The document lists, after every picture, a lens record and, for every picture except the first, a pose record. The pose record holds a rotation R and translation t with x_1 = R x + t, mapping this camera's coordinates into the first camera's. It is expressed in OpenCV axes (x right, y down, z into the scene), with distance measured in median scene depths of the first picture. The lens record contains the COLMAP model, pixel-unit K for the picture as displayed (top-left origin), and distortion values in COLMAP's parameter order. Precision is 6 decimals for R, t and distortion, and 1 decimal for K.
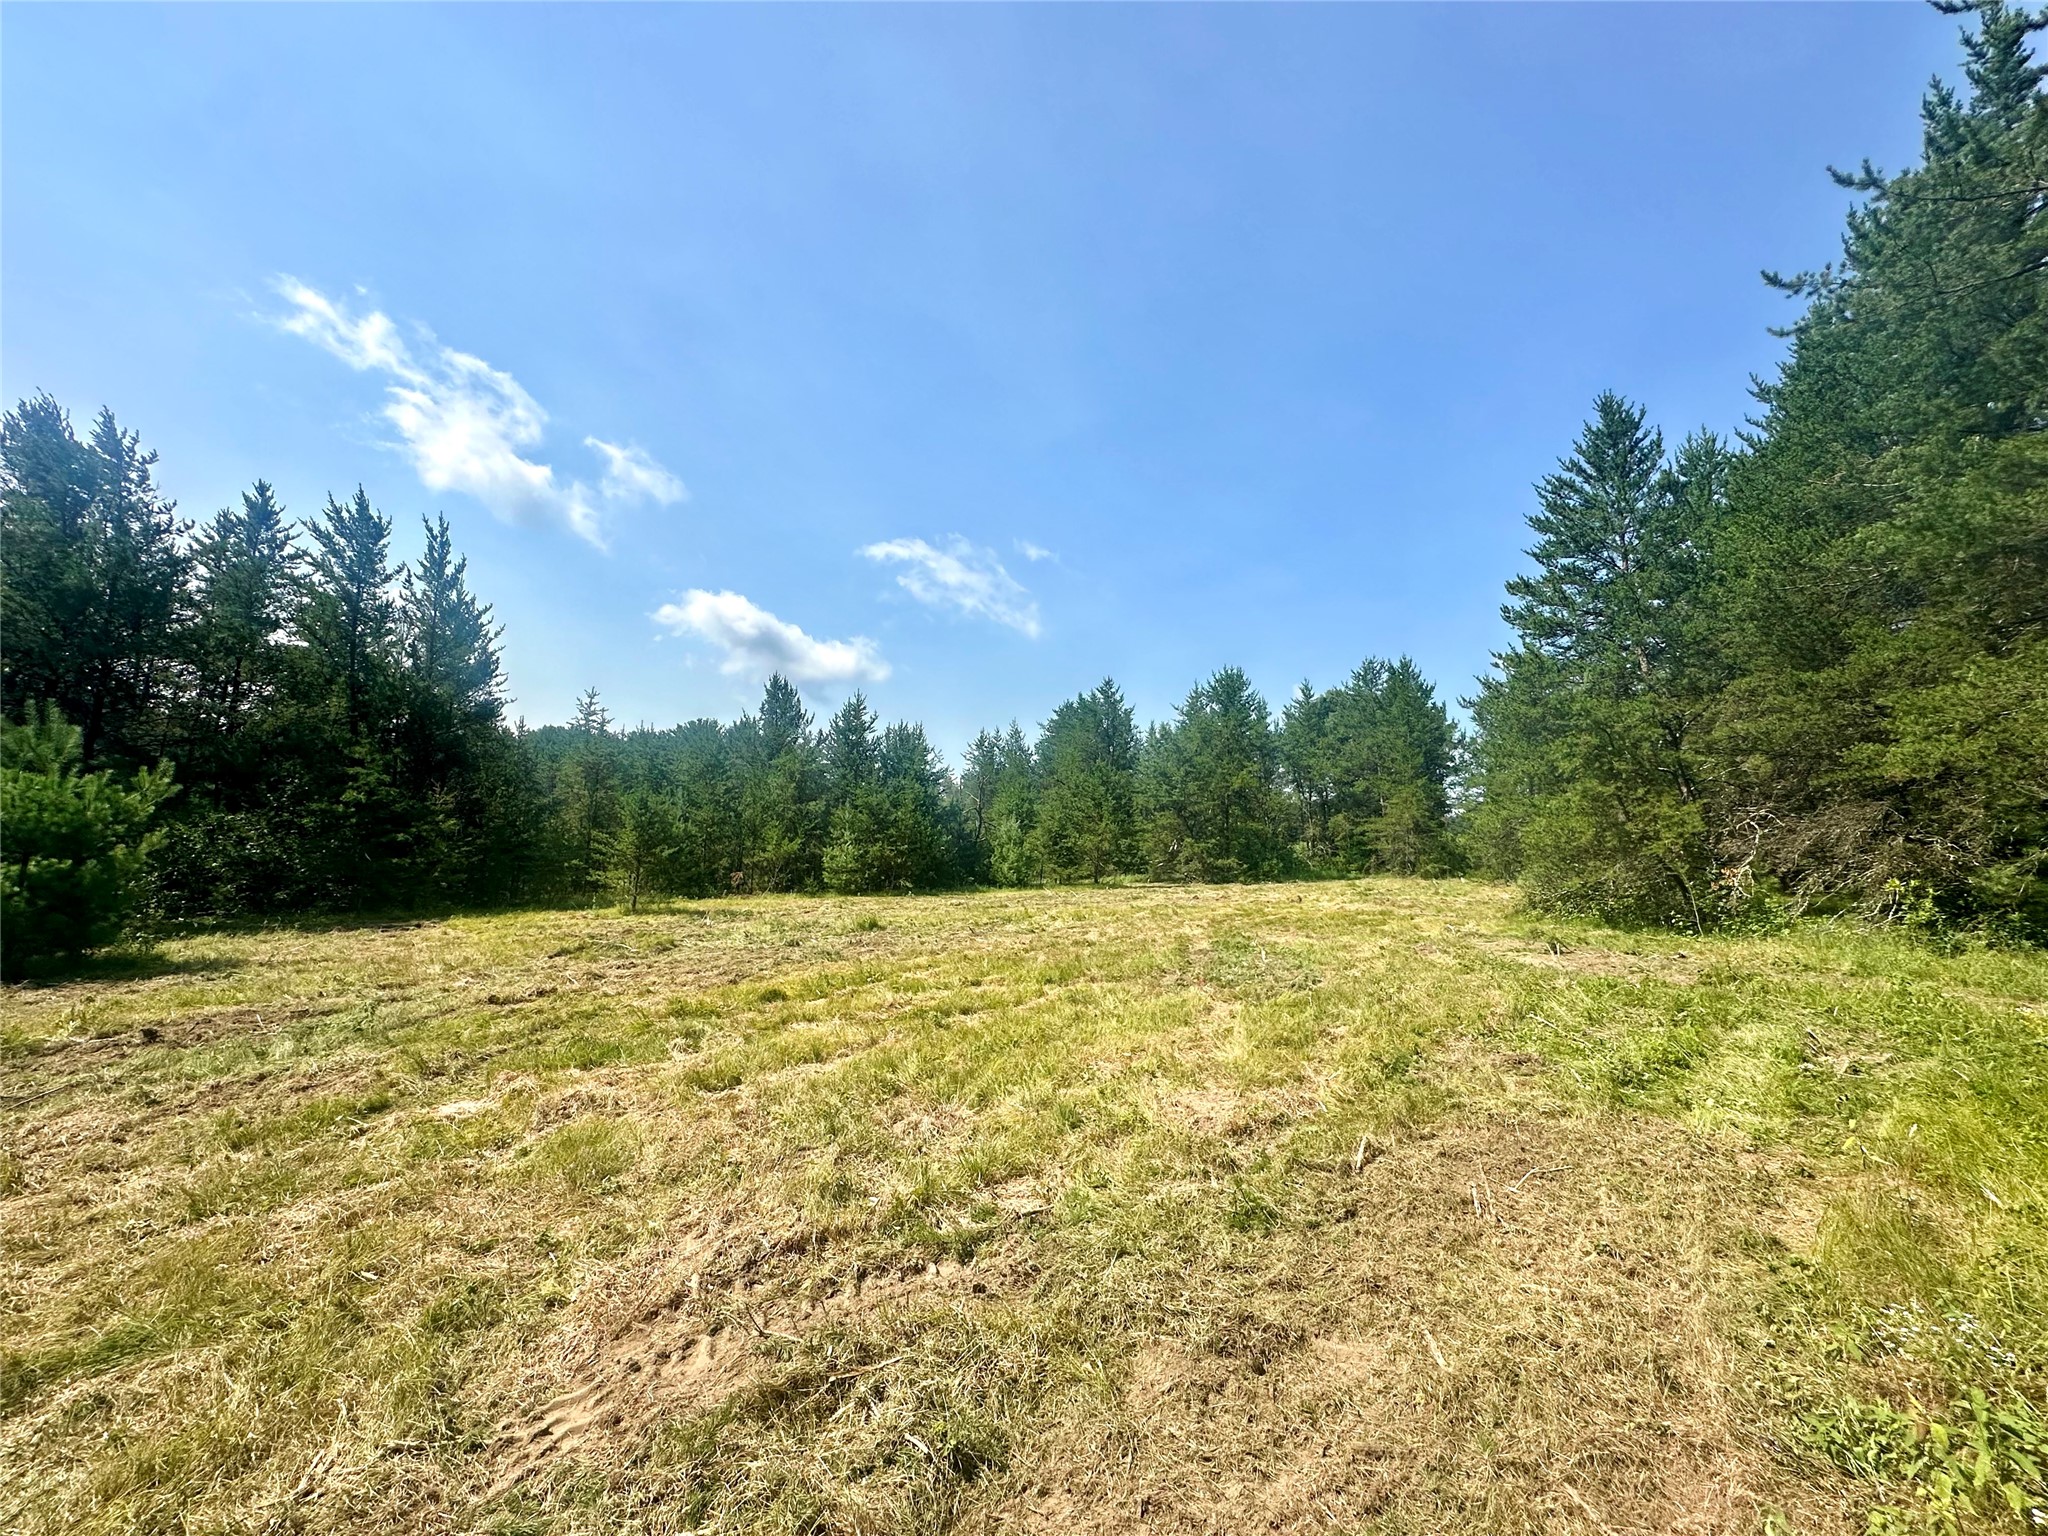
lens RADIAL K [[829.6, 0, 1024.0], [0, 829.6, 768.0], [0, 0, 1]] dist [0.002361, 0.001229]
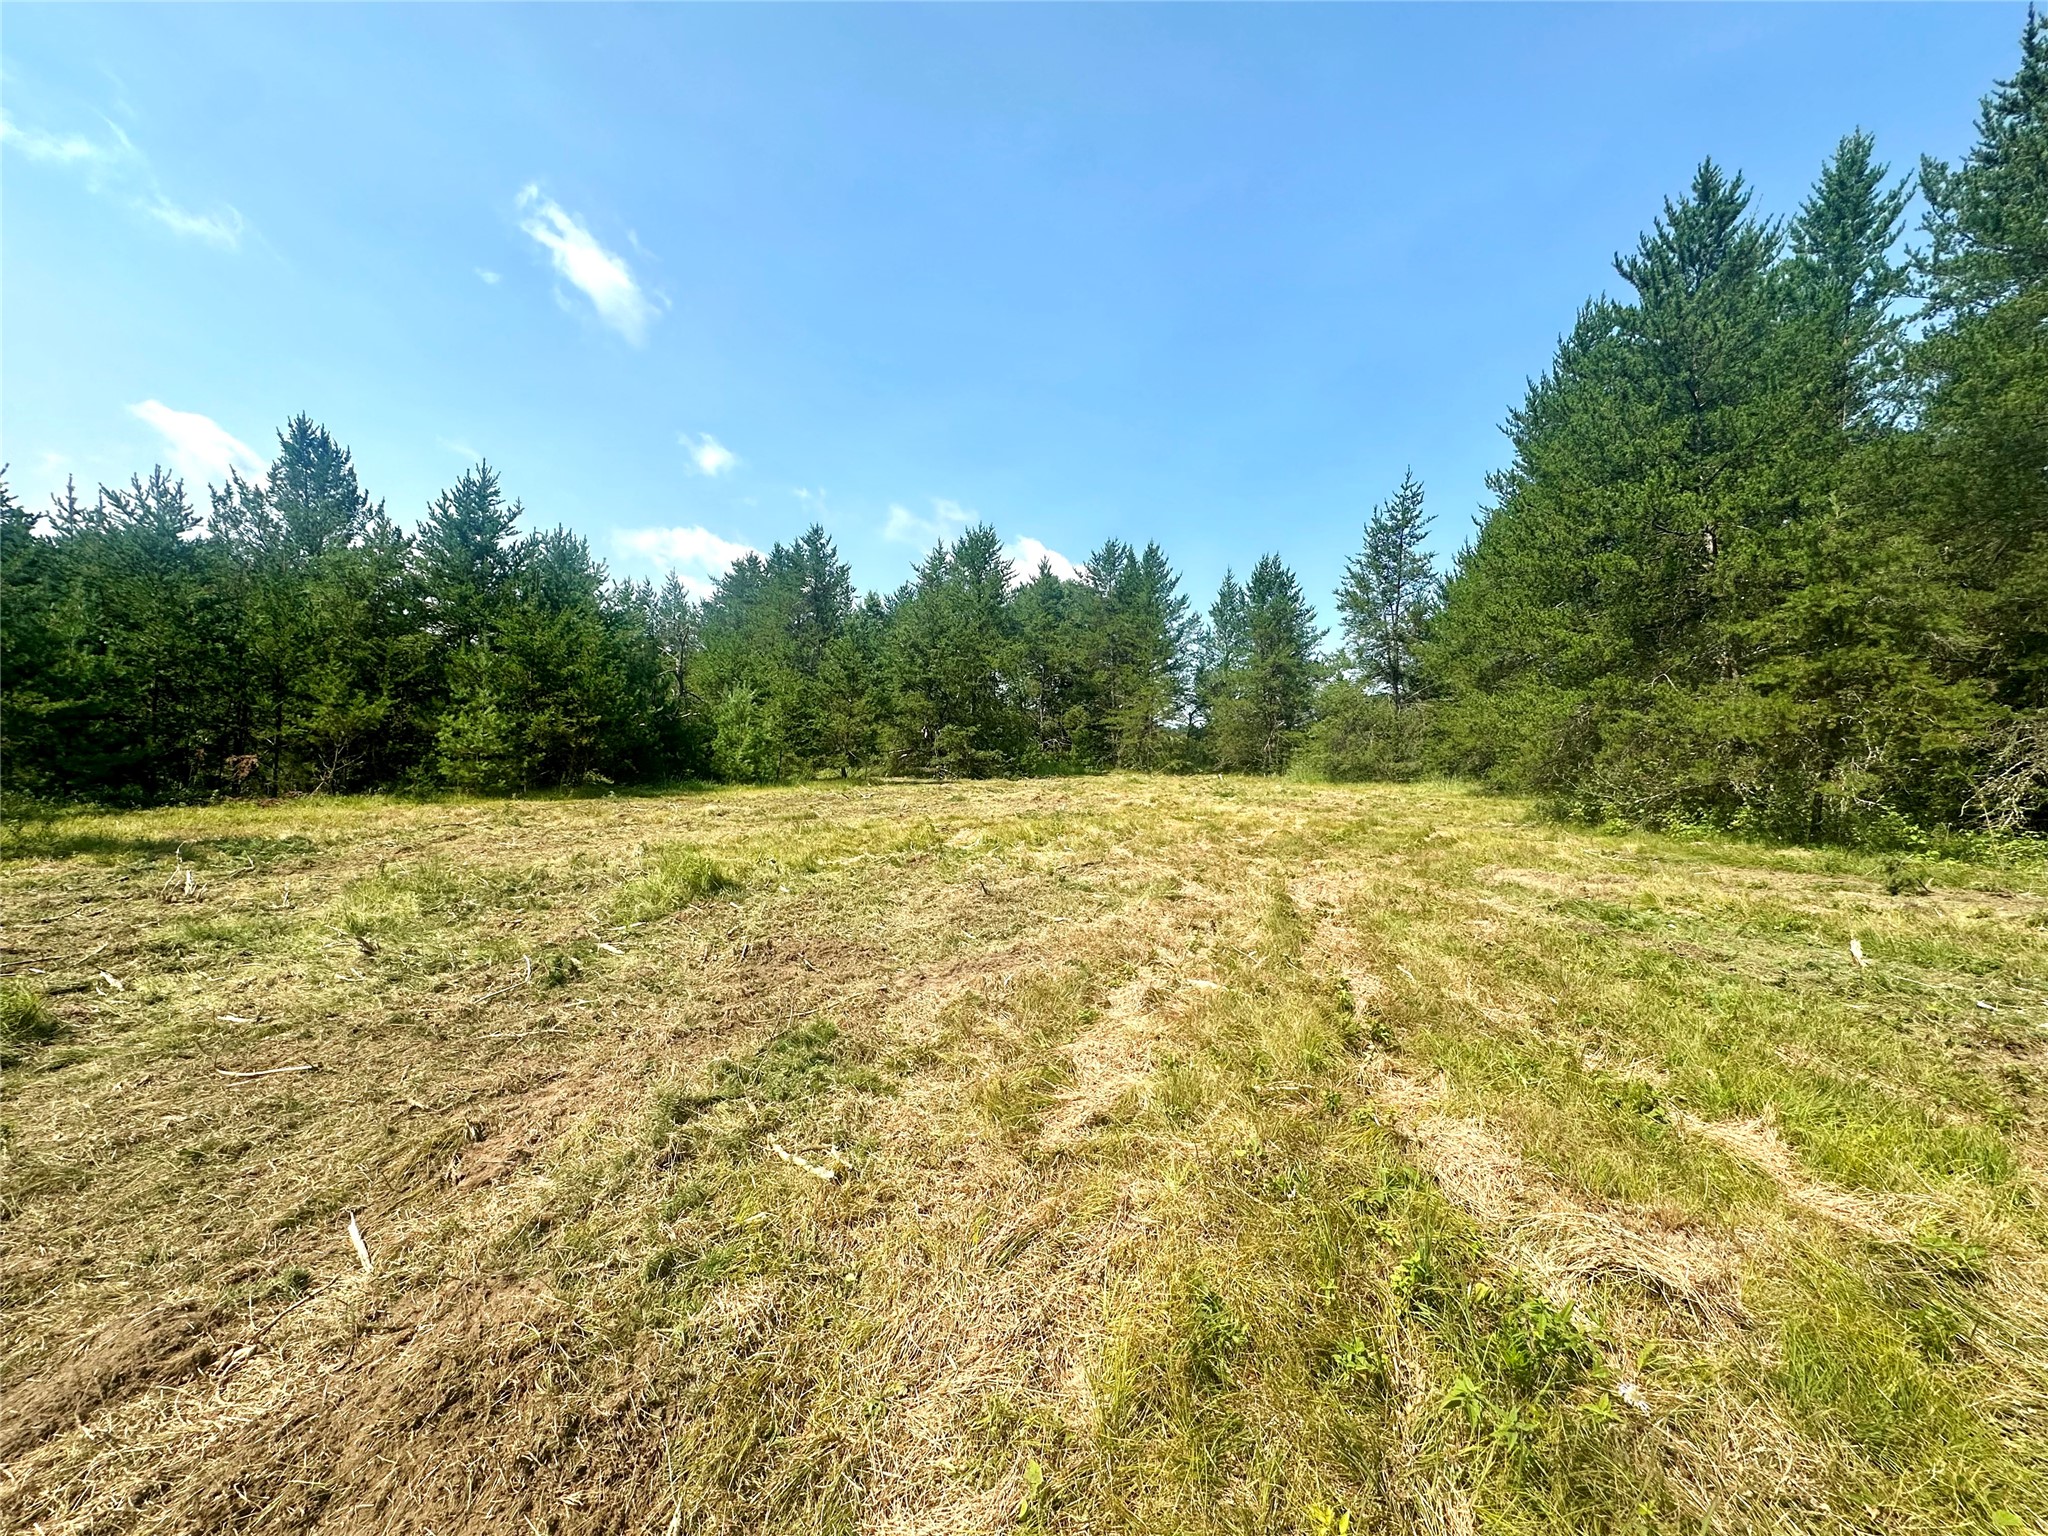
lens RADIAL K [[829.6, 0, 1024.0], [0, 829.6, 768.0], [0, 0, 1]] dist [0.002361, 0.001229]
pose [[0.901727, 0.011867, 0.432143, -0.097022], [-0.067595, 0.991198, 0.113827, 0.031014], [-0.426989, -0.131852, 0.894593, 0.242692]]
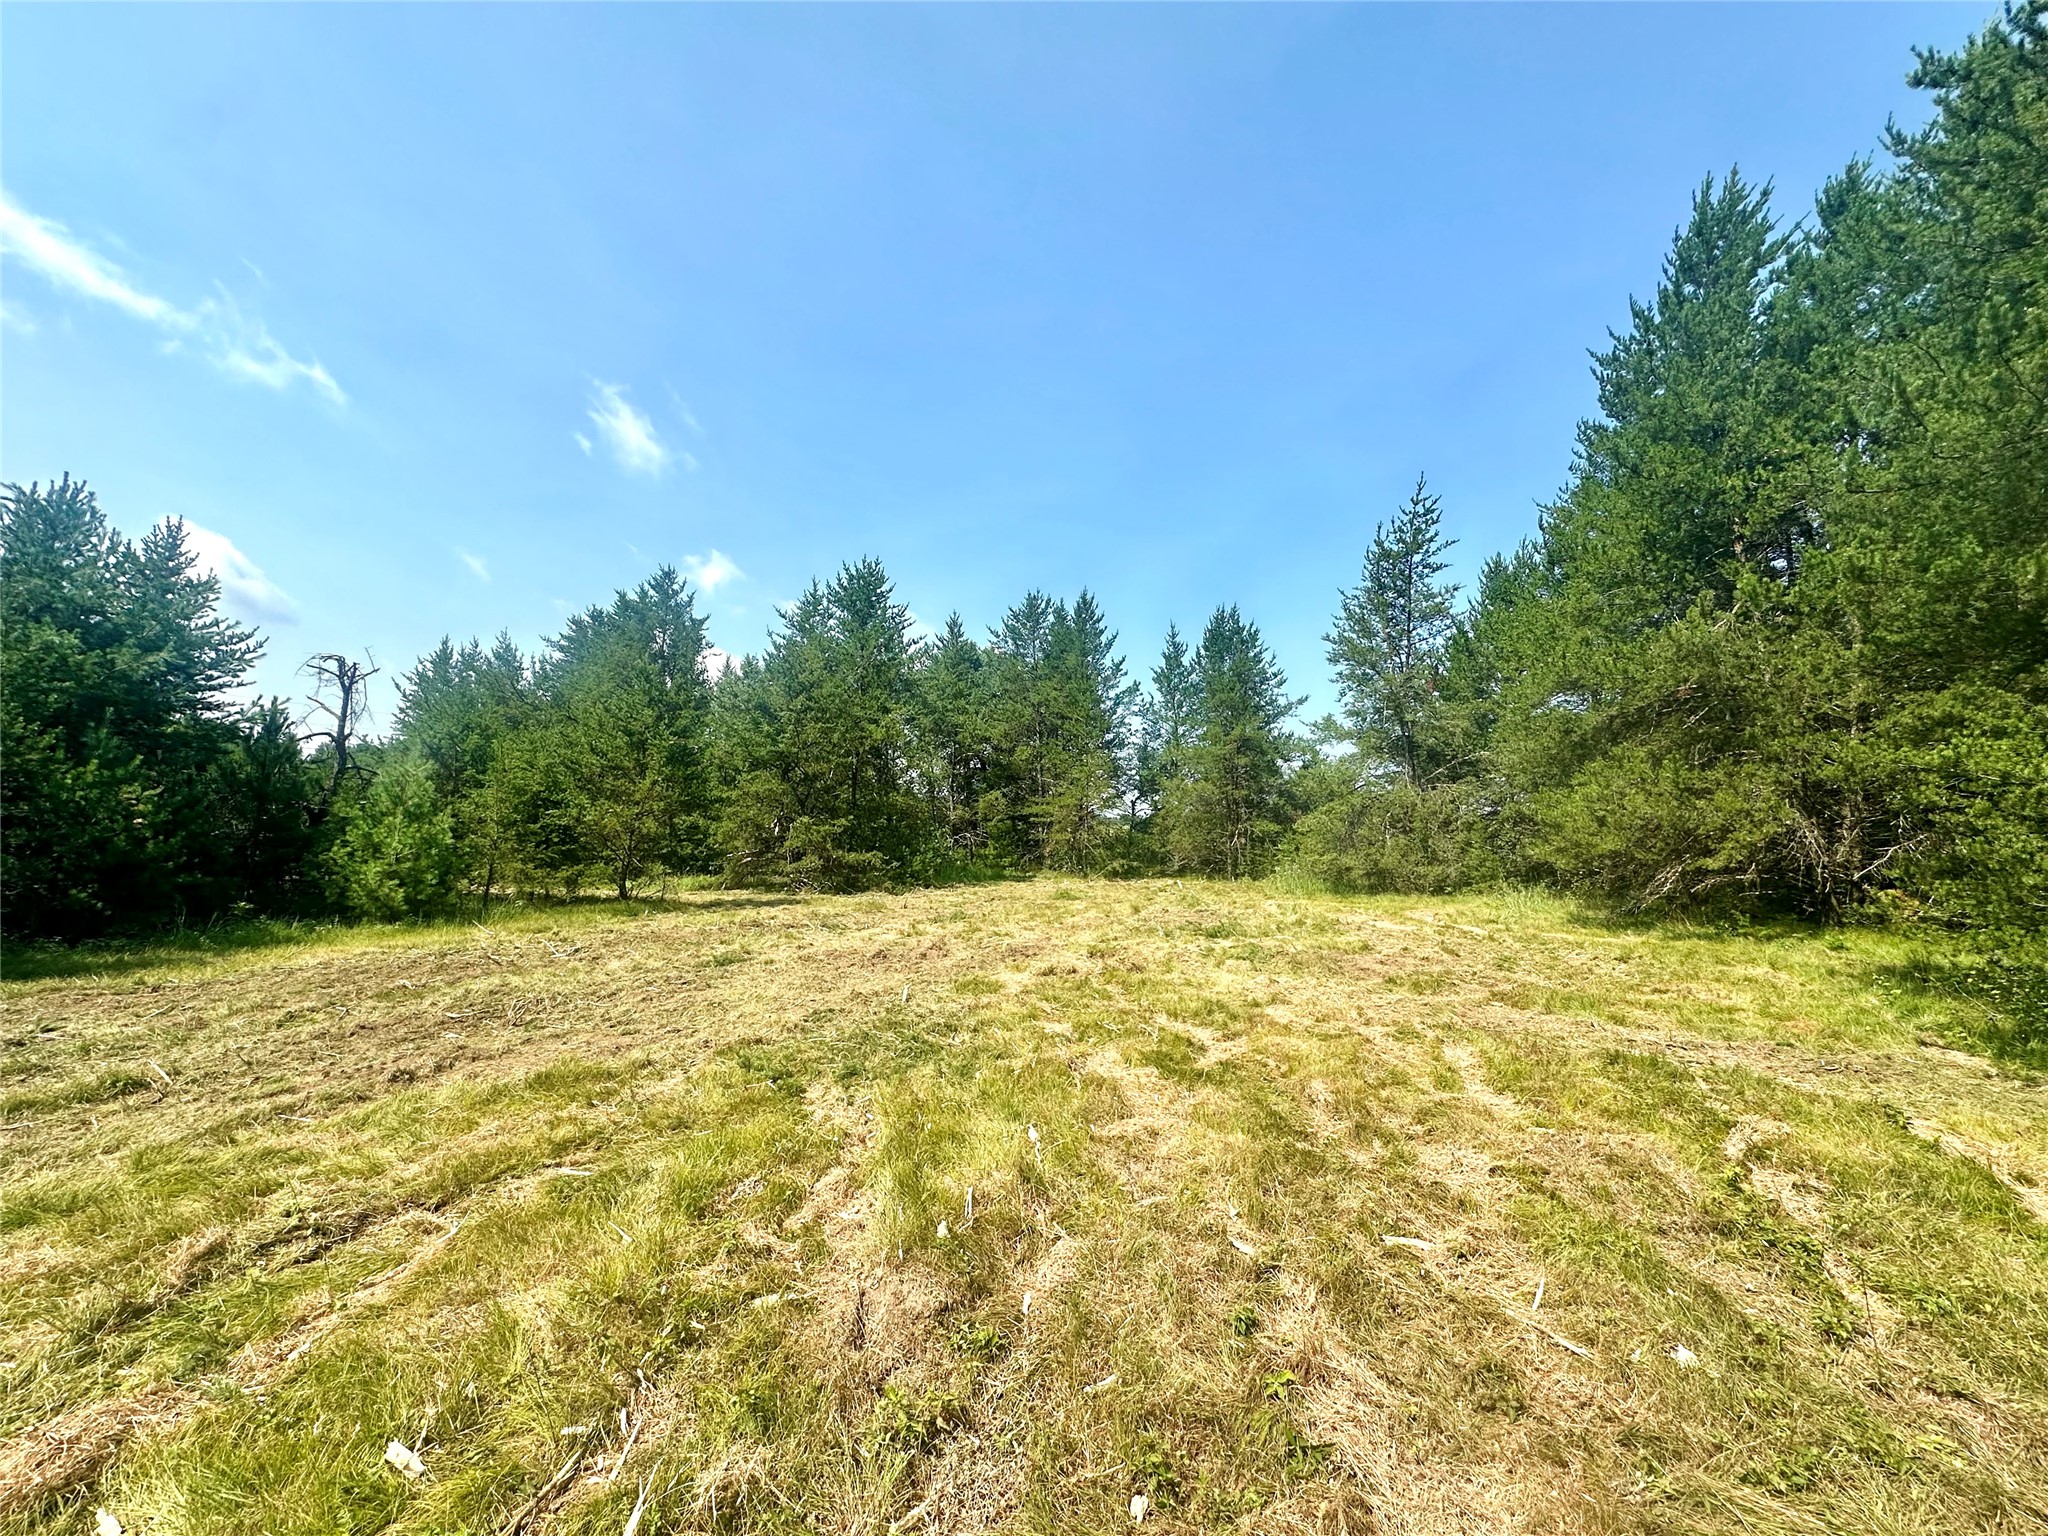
lens RADIAL K [[829.6, 0, 1024.0], [0, 829.6, 768.0], [0, 0, 1]] dist [0.002361, 0.001229]
pose [[0.865176, 0.058079, 0.498093, 0.042484], [-0.067564, 0.997714, 0.001020, 0.042998], [-0.496896, -0.034535, 0.867123, 0.450676]]
